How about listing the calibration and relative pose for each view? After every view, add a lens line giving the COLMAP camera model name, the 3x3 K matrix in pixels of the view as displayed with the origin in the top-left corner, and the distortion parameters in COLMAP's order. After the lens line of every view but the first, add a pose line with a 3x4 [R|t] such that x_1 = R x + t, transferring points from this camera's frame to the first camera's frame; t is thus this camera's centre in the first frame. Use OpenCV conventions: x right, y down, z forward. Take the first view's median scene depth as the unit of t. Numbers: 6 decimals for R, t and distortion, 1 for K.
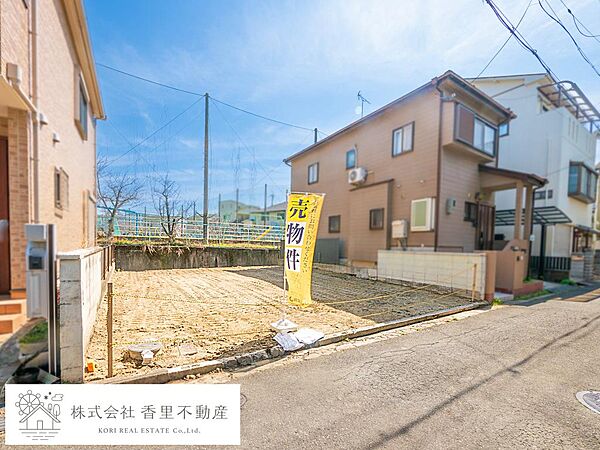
lens RADIAL K [[265.7, 0, 297.2], [0, 265.7, 255.8], [0, 0, 1]] dist [-0.003542, -0.000287]
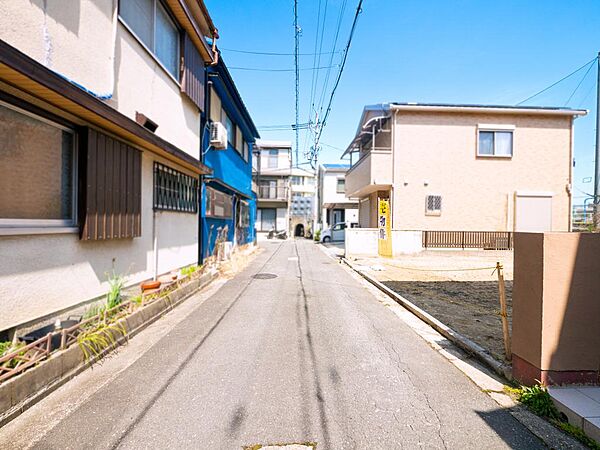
lens RADIAL K [[247.1, 0, 297.6], [0, 247.1, 224.5], [0, 0, 1]] dist [-0.002968, -0.000311]
pose [[-0.522785, -0.032293, -0.851853, 0.845398], [-0.058143, 0.998306, -0.002162, -0.007909], [0.850479, 0.048399, -0.523777, 0.664888]]
